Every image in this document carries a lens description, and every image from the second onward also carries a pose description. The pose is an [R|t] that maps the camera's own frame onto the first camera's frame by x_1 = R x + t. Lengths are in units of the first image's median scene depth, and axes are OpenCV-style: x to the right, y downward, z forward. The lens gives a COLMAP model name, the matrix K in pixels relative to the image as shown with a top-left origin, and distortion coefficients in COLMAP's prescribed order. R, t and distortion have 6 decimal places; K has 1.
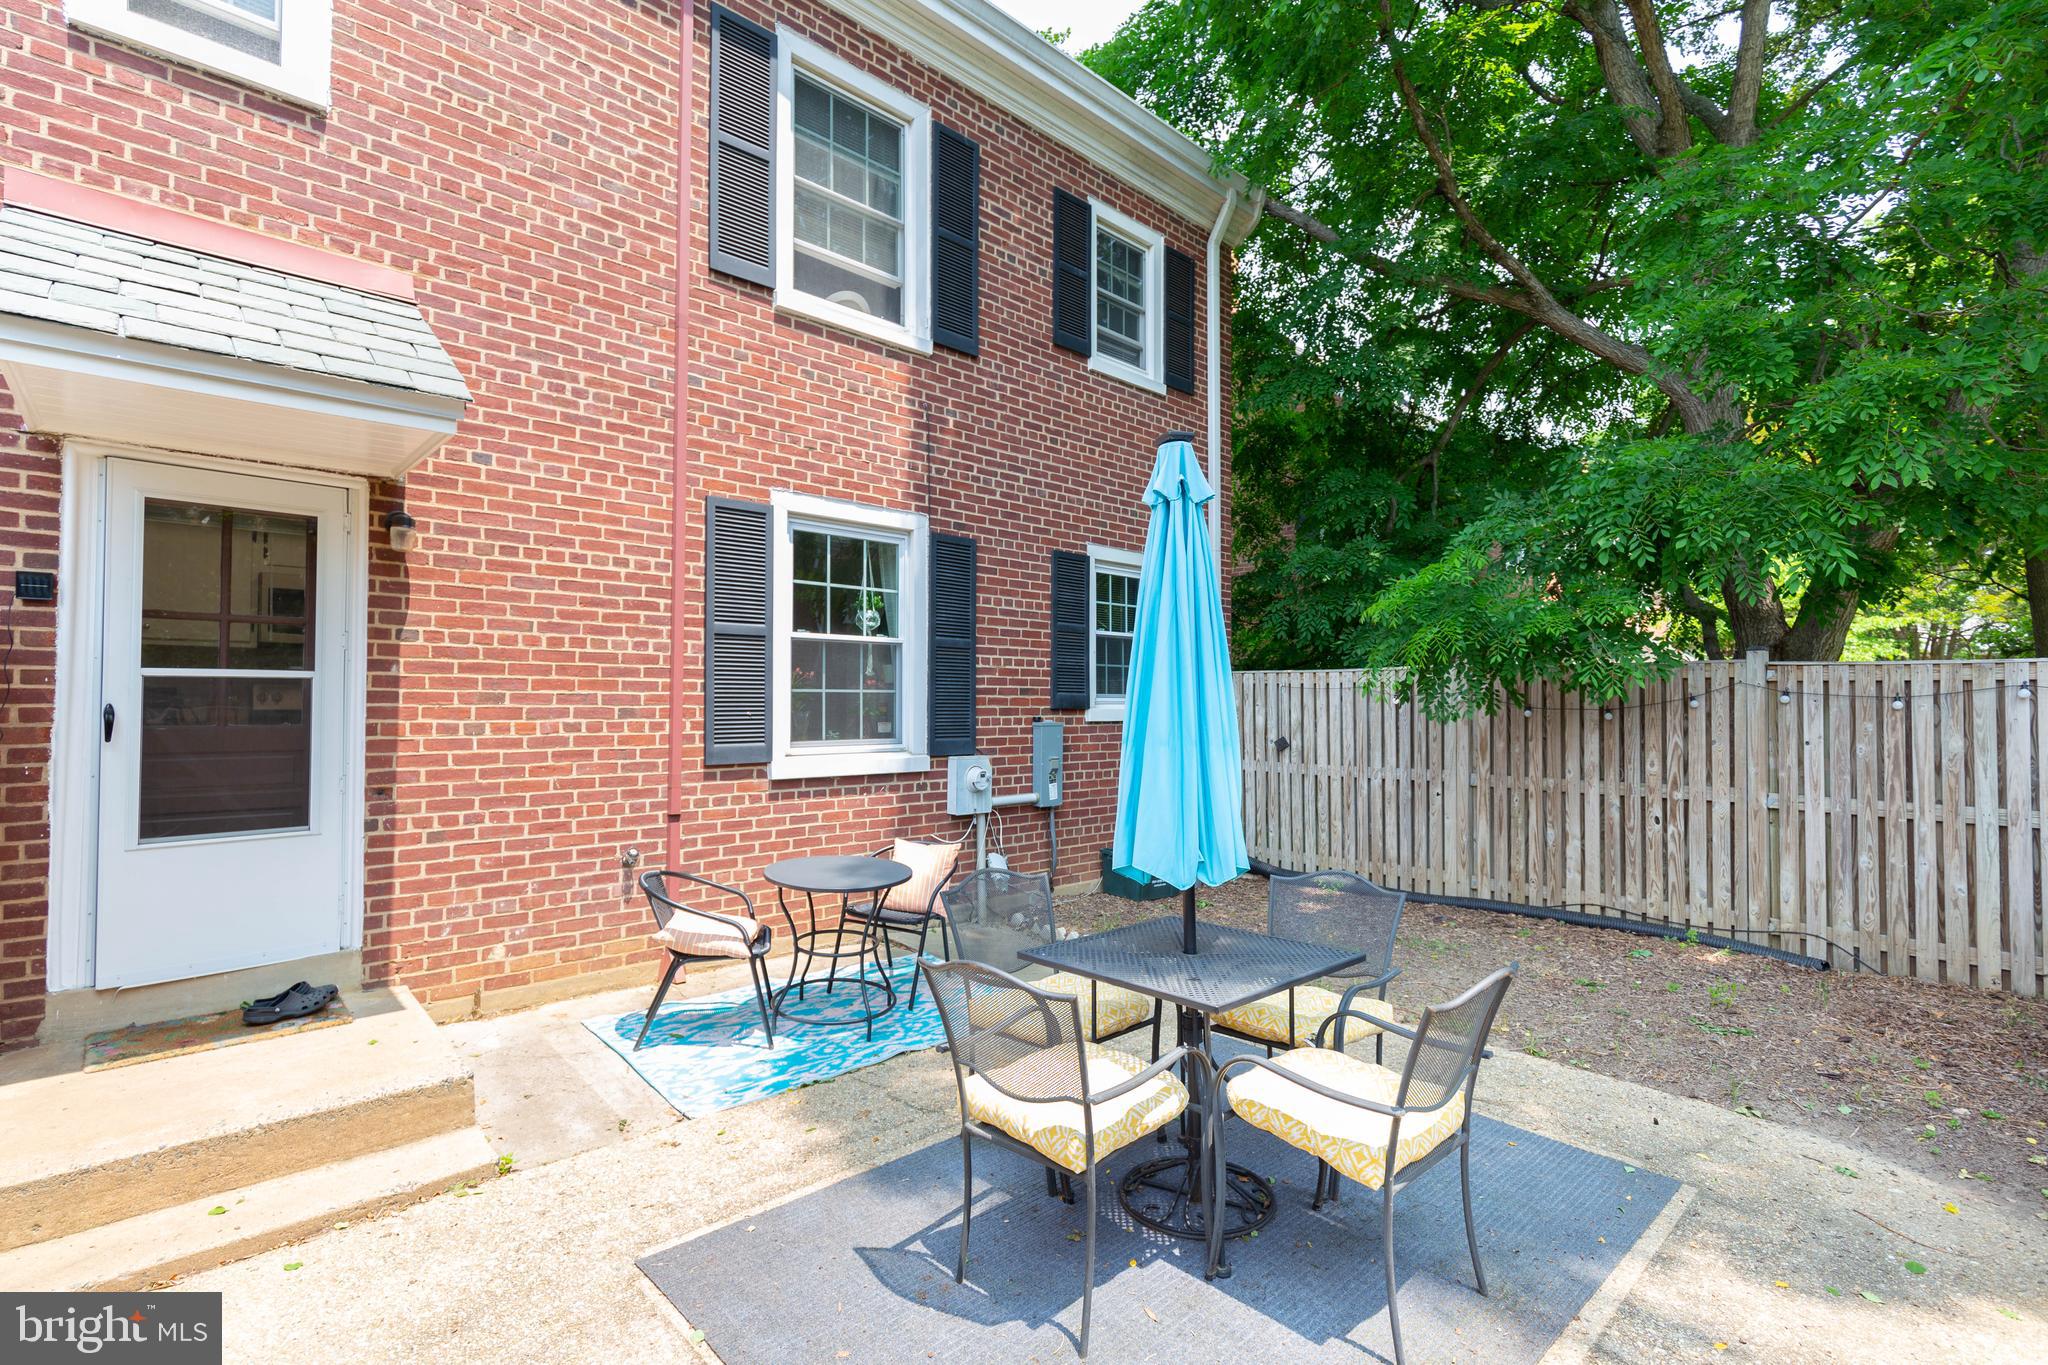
lens RADIAL K [[941.5, 0, 1025.2], [0, 941.5, 684.7], [0, 0, 1]] dist [0.010168, -0.004047]
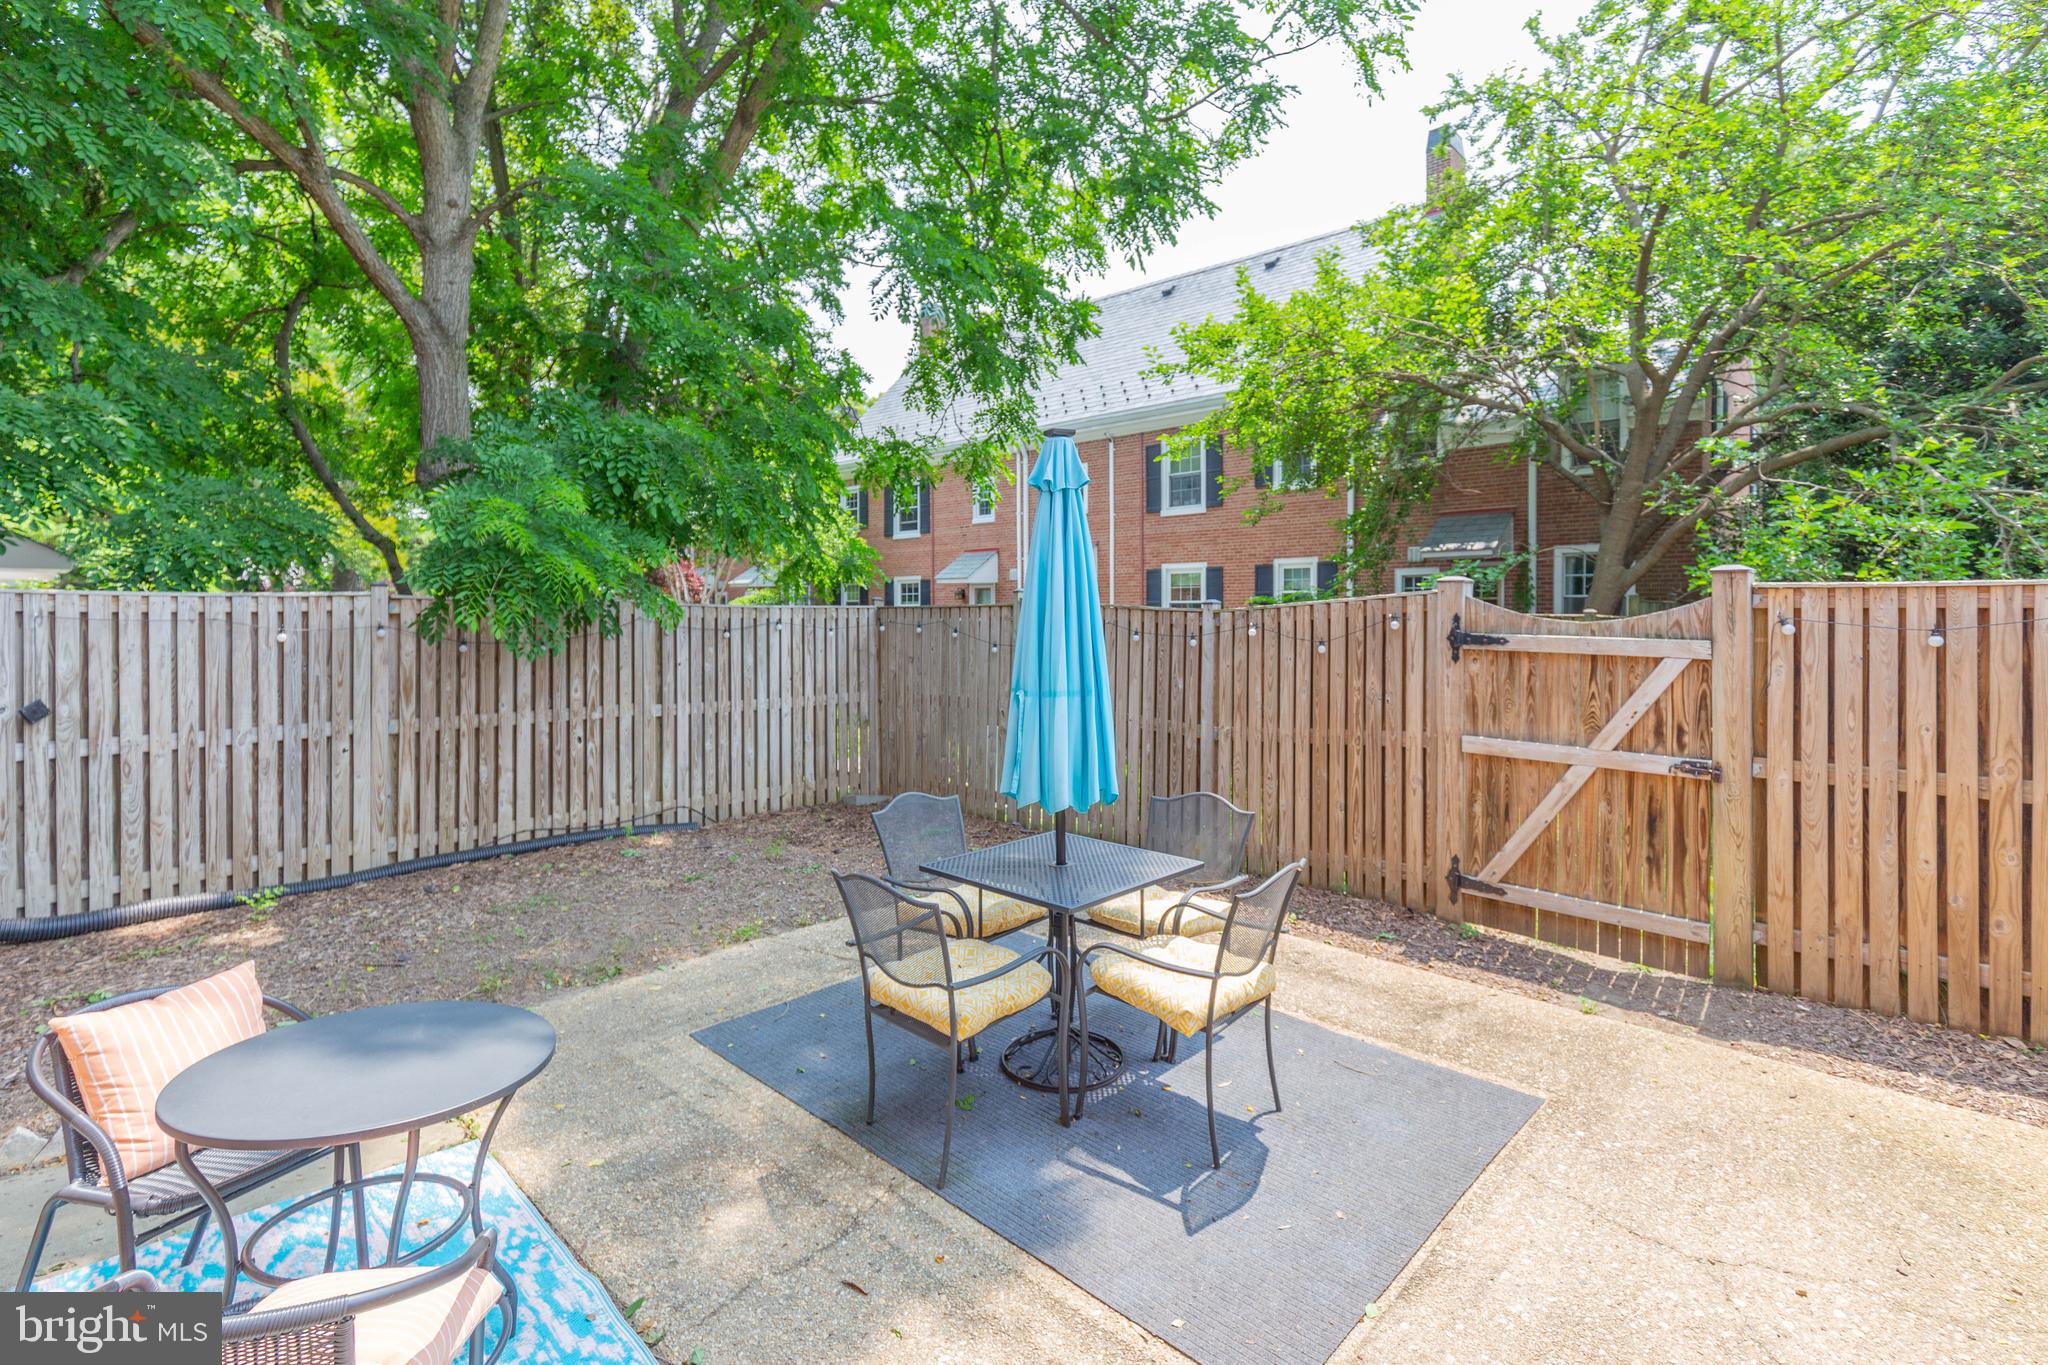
lens RADIAL K [[941.5, 0, 1039.5], [0, 941.5, 620.4], [0, 0, 1]] dist [0.010168, -0.004047]
pose [[-0.055977, -0.005321, 0.998418, -0.477334], [-0.019095, 0.999809, 0.004258, -0.013878], [-0.998249, -0.018826, -0.056068, 0.514118]]
